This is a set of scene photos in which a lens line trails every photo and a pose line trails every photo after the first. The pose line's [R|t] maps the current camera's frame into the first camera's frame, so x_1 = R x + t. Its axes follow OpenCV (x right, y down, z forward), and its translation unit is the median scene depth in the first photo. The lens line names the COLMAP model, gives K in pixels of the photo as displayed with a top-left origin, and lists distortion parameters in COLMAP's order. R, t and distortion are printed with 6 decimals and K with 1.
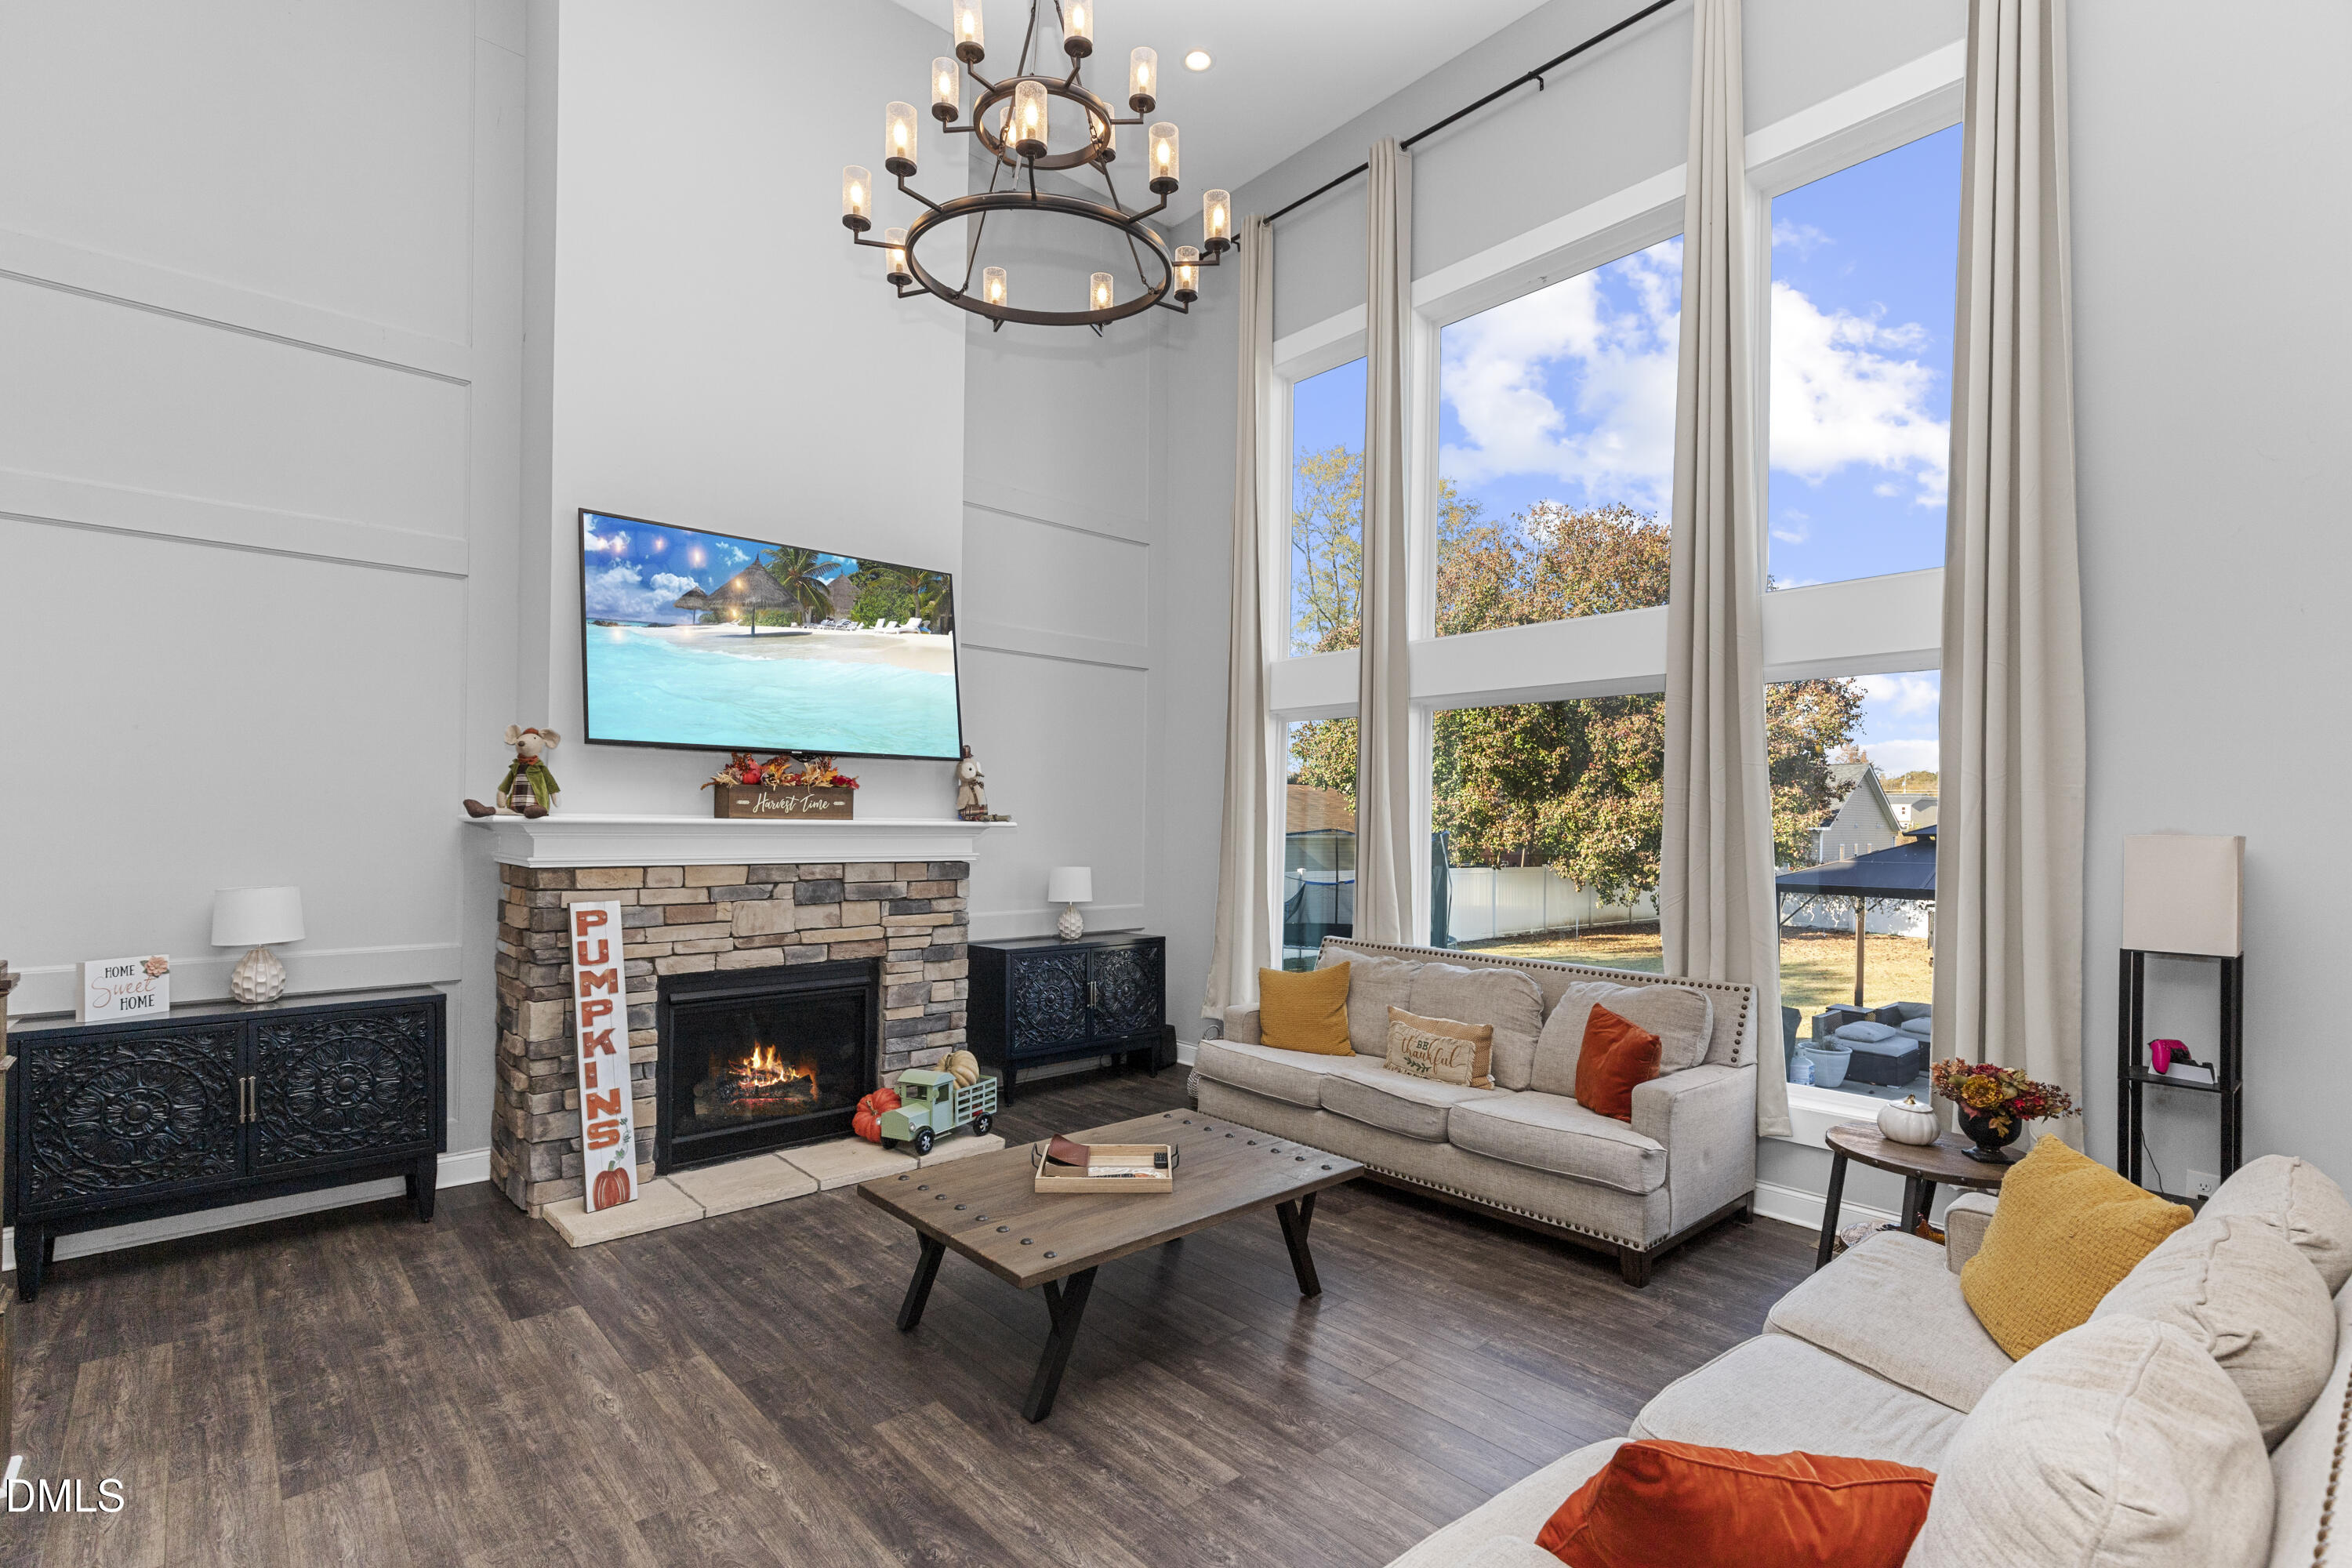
lens RADIAL K [[1071.7, 0, 1088.1], [0, 1071.7, 827.1], [0, 0, 1]] dist [0.012381, 0.001370]
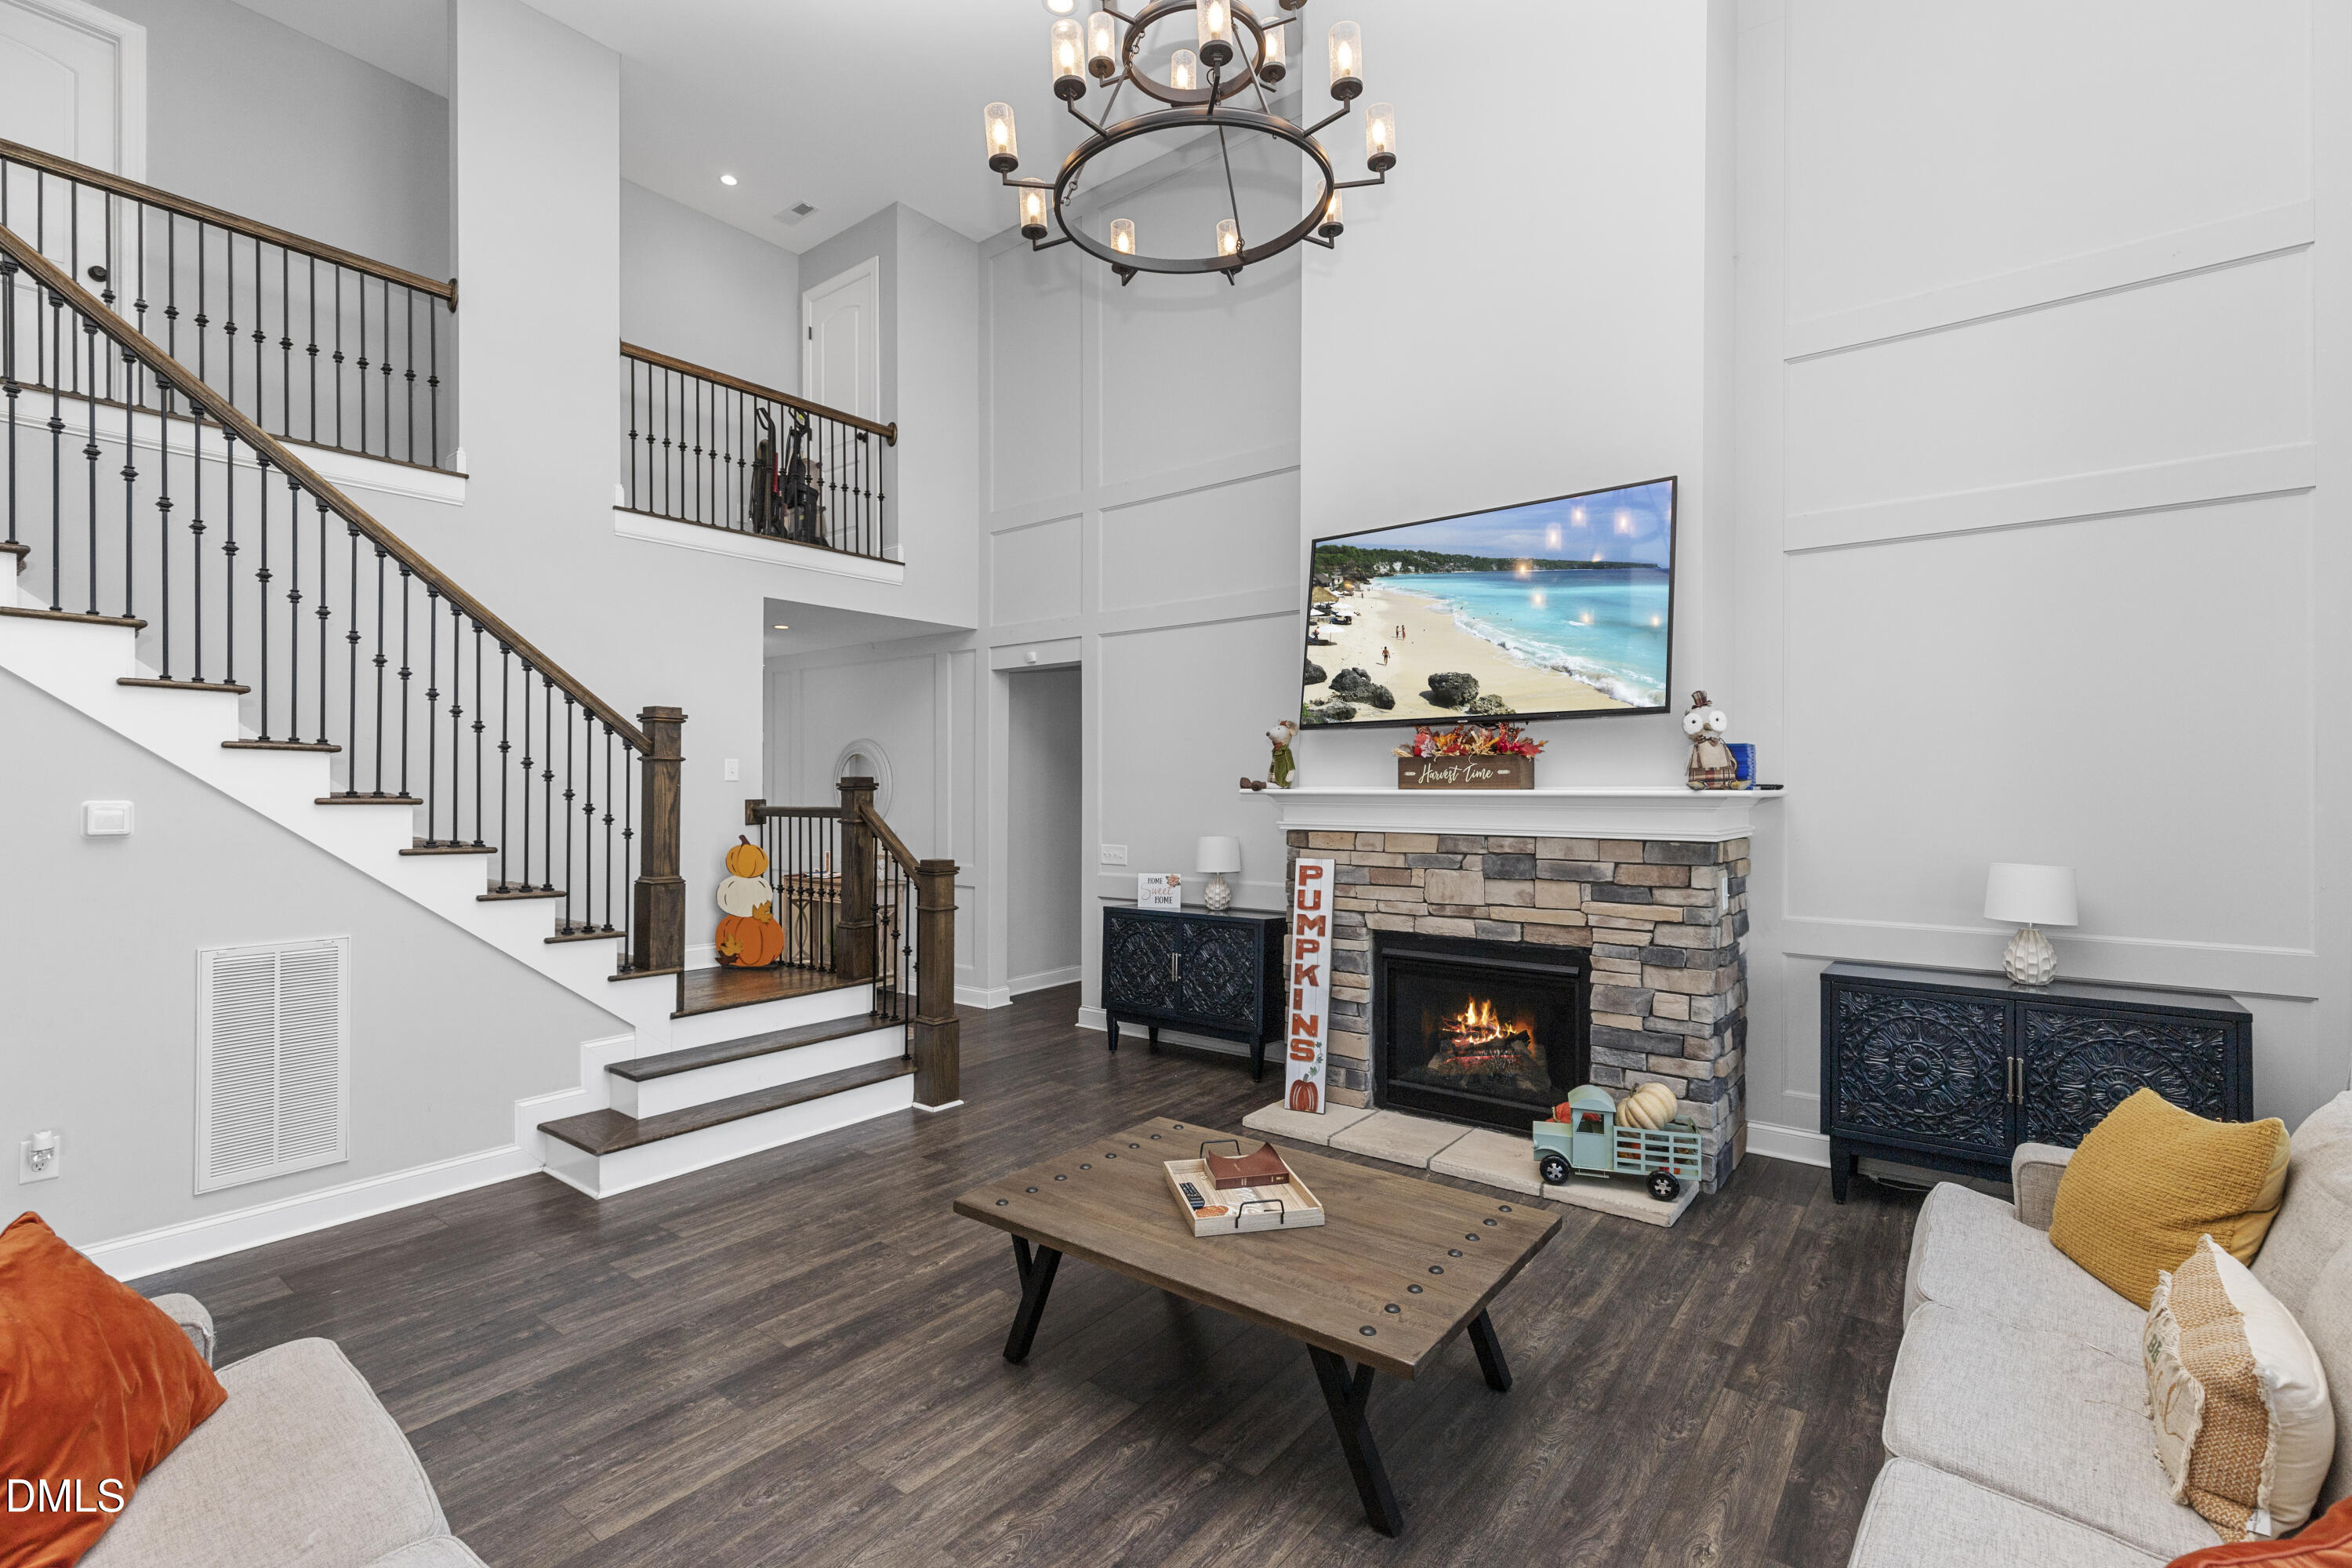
lens RADIAL K [[1071.7, 0, 1168.4], [0, 1071.7, 774.2], [0, 0, 1]] dist [0.012381, 0.001370]
pose [[0.203461, -0.024697, -0.978771, 0.632760], [-0.003876, 0.999654, -0.026030, 0.005556], [0.979075, 0.009090, 0.203295, 0.533520]]
